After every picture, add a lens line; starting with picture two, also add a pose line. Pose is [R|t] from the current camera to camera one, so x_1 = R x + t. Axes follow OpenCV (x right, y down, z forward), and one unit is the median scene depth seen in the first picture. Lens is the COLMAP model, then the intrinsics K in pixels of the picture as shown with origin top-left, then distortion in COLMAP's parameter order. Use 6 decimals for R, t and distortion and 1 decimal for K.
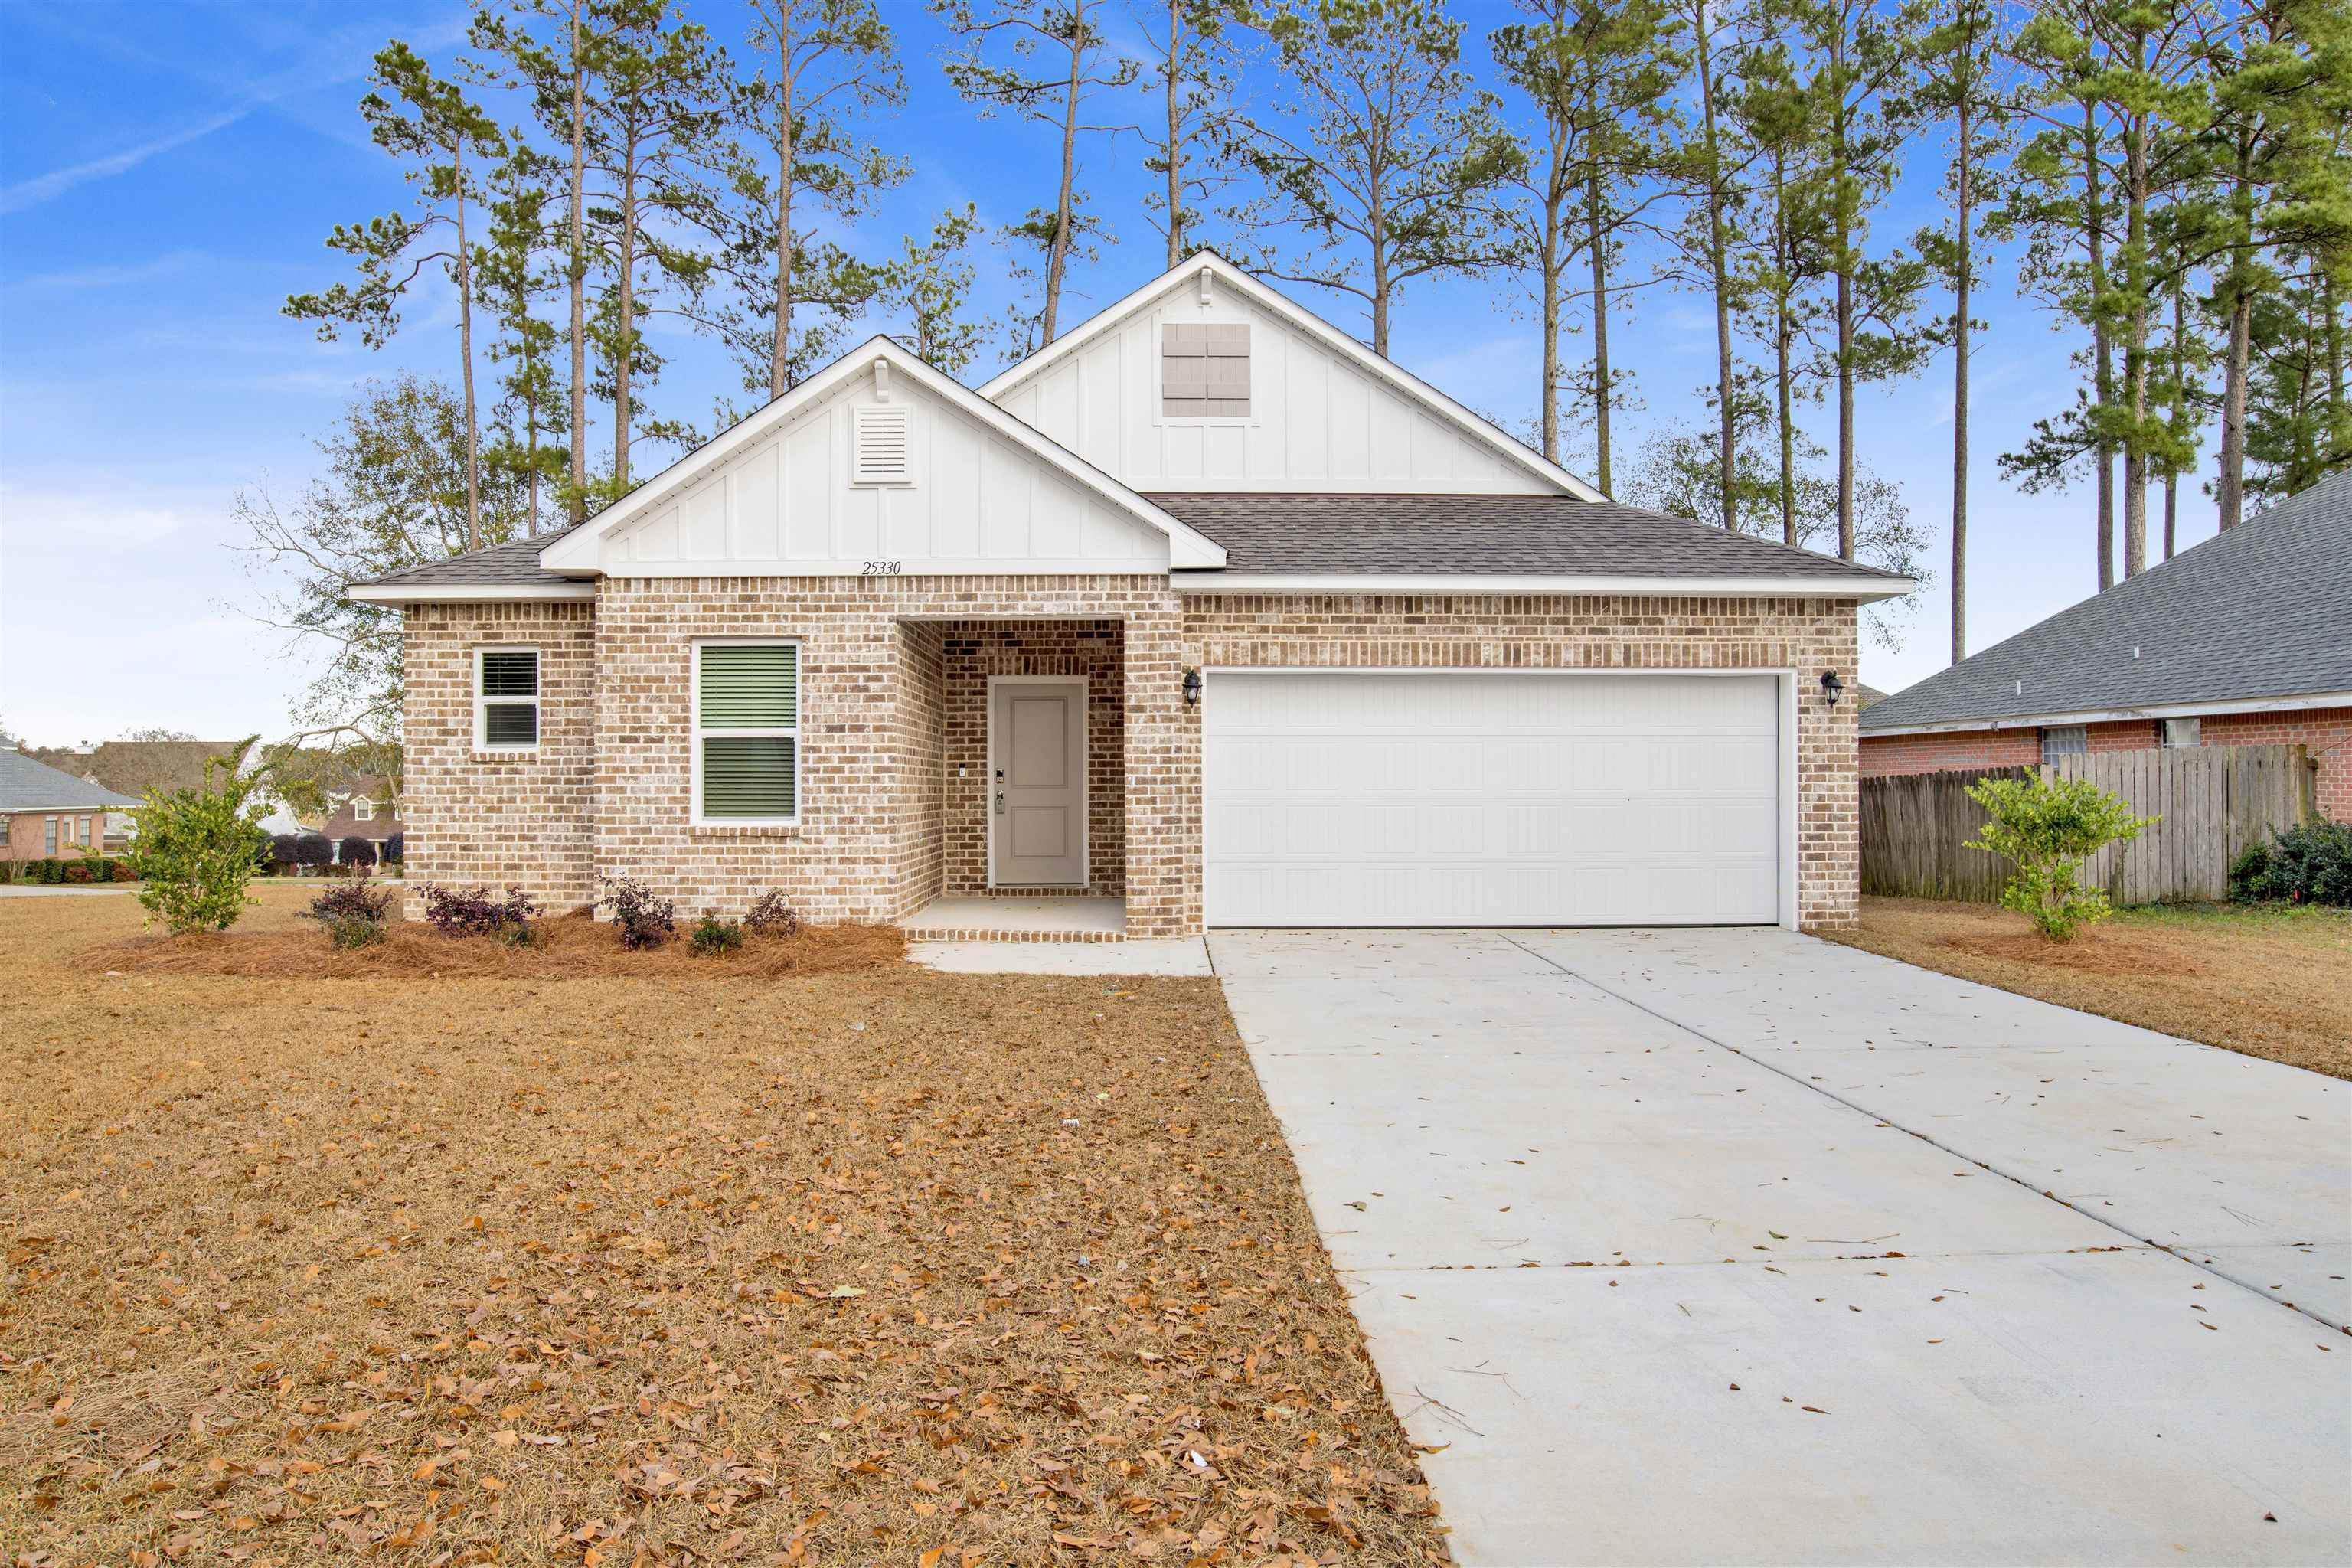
lens RADIAL K [[1502.3, 0, 1169.9], [0, 1502.3, 763.7], [0, 0, 1]] dist [-0.078063, 0.035154]
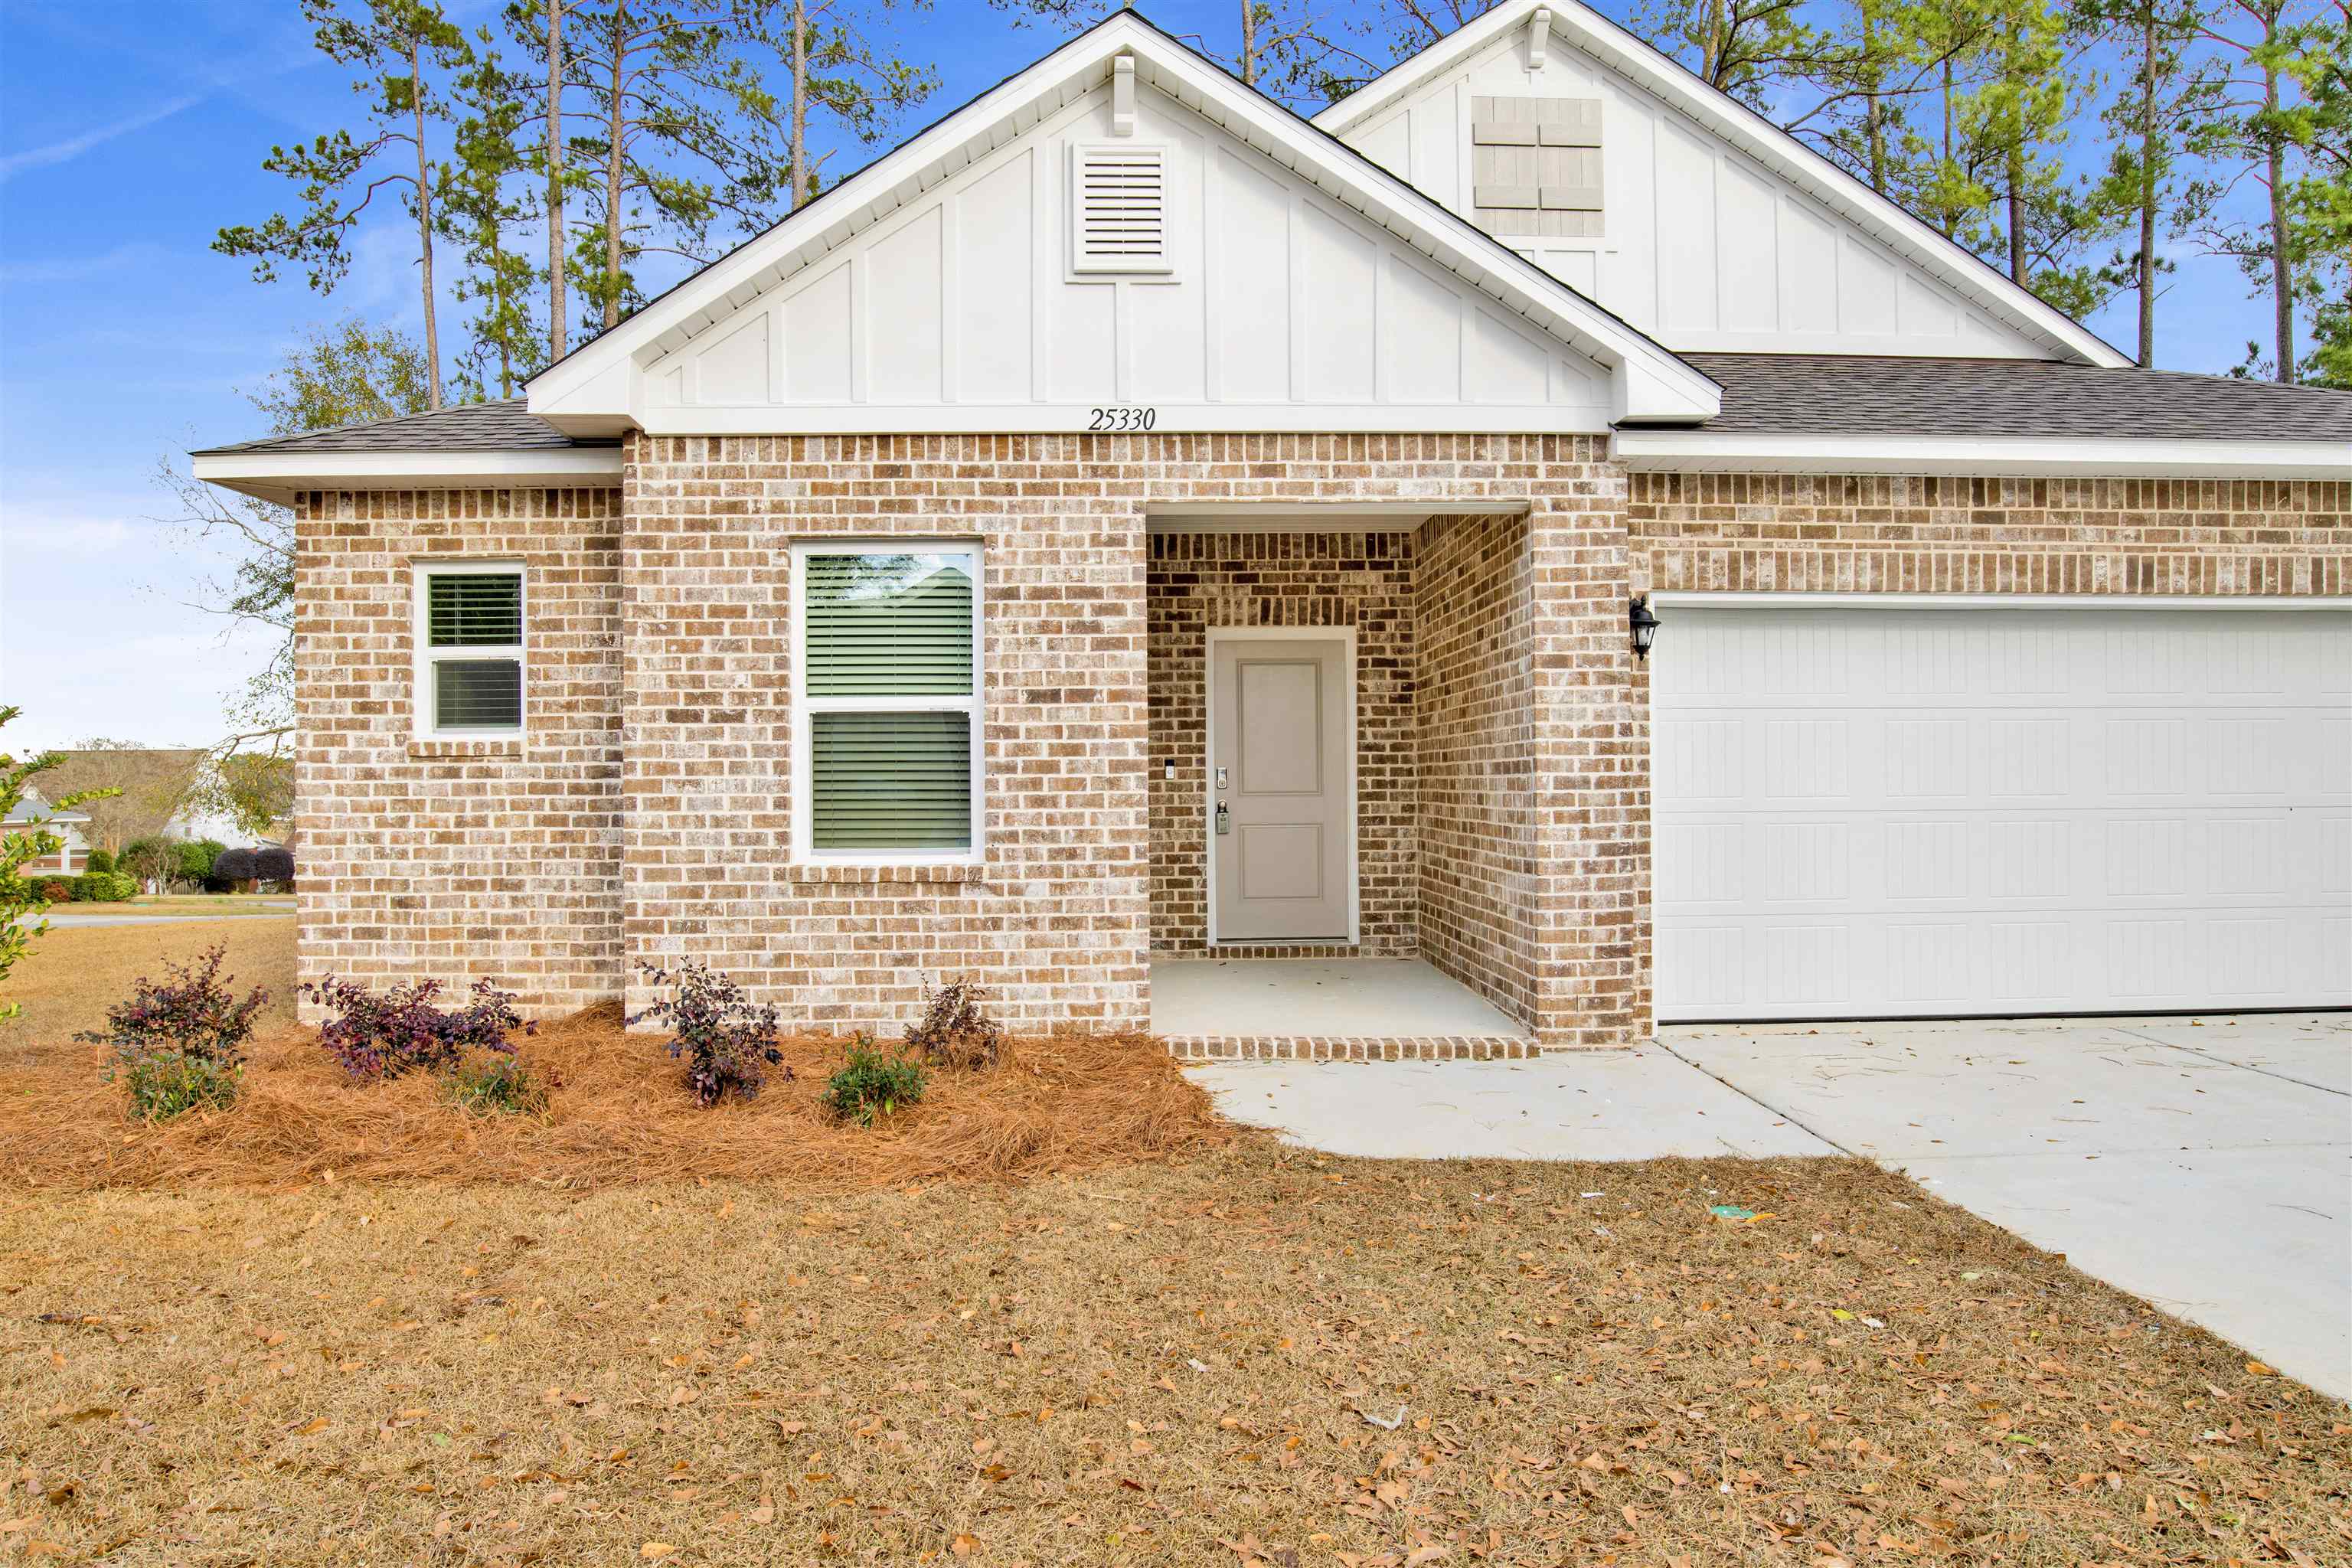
lens RADIAL K [[1510.0, 0, 1182.5], [0, 1510.0, 783.1], [0, 0, 1]] dist [-0.072967, 0.036805]
pose [[0.999810, -0.005034, 0.018822, -0.176103], [0.004859, 0.999944, 0.009361, 0.005027], [-0.018868, -0.009268, 0.999779, 0.403298]]
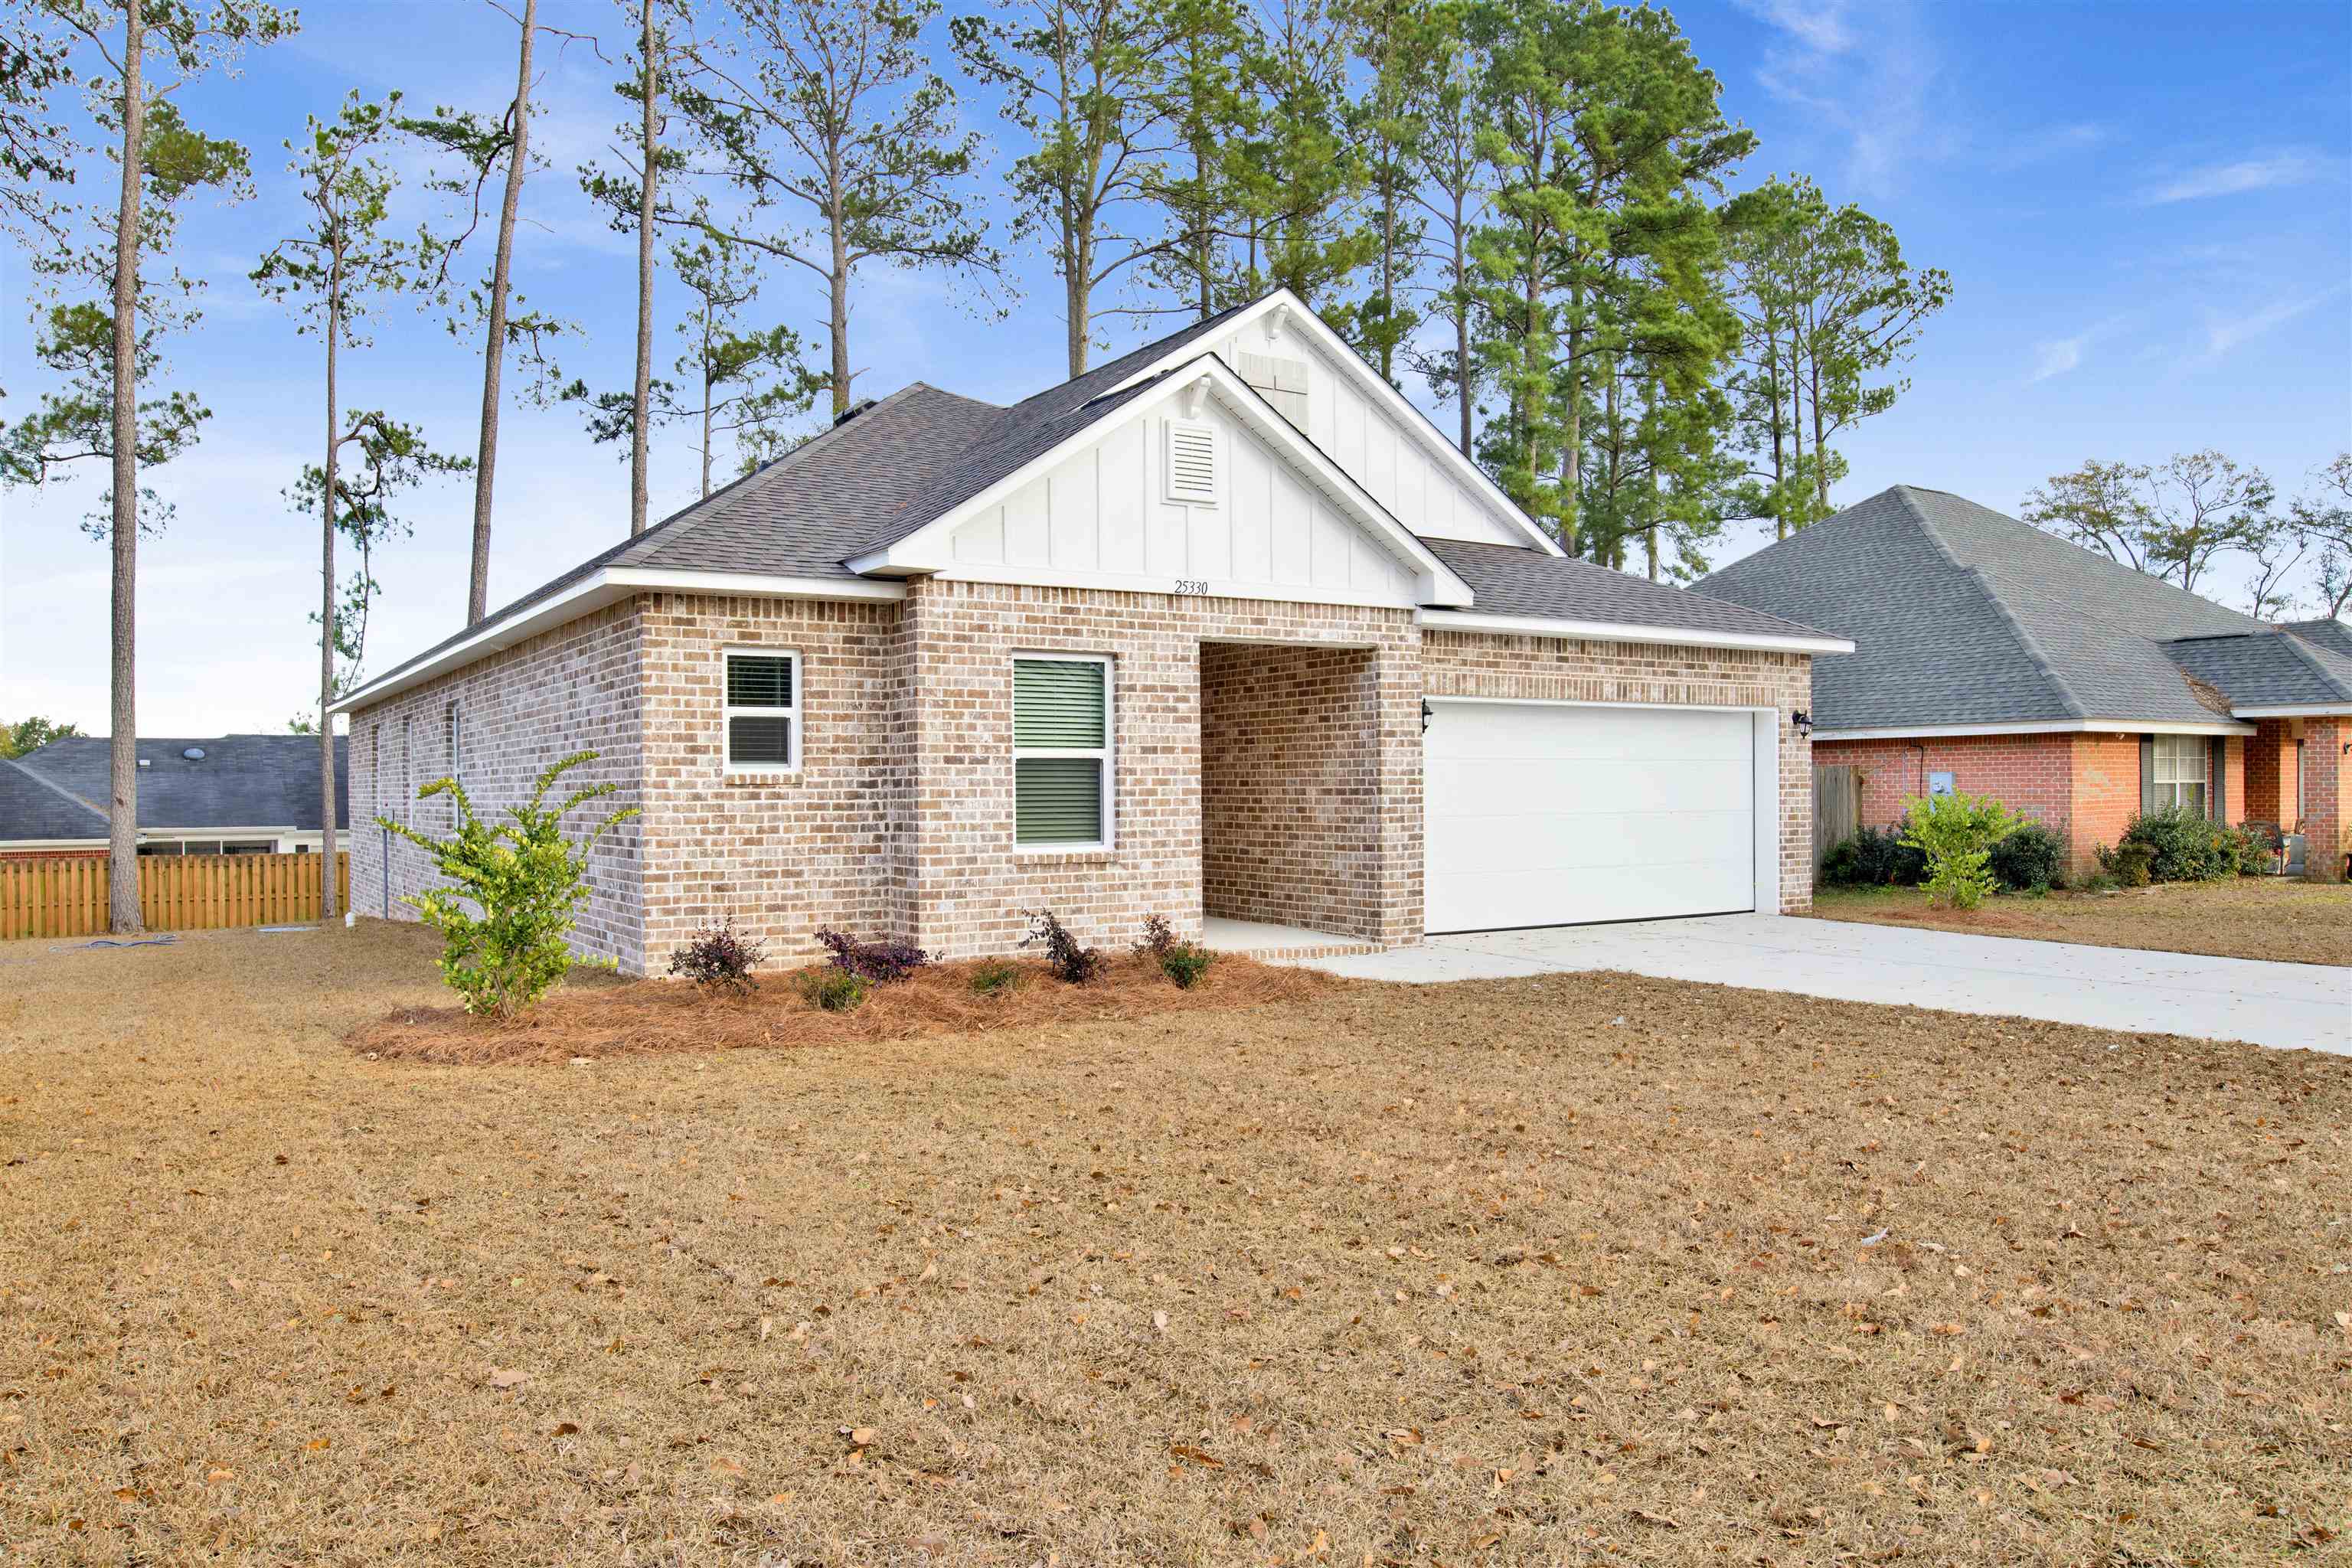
lens RADIAL K [[1634.8, 0, 1176.0], [0, 1634.8, 784.0], [0, 0, 1]] dist [-0.068244, 0.000211]
pose [[0.858221, -0.003171, 0.513271, -0.733373], [0.000481, 0.999985, 0.005374, -0.006798], [-0.513280, -0.004366, 0.858210, 0.078704]]
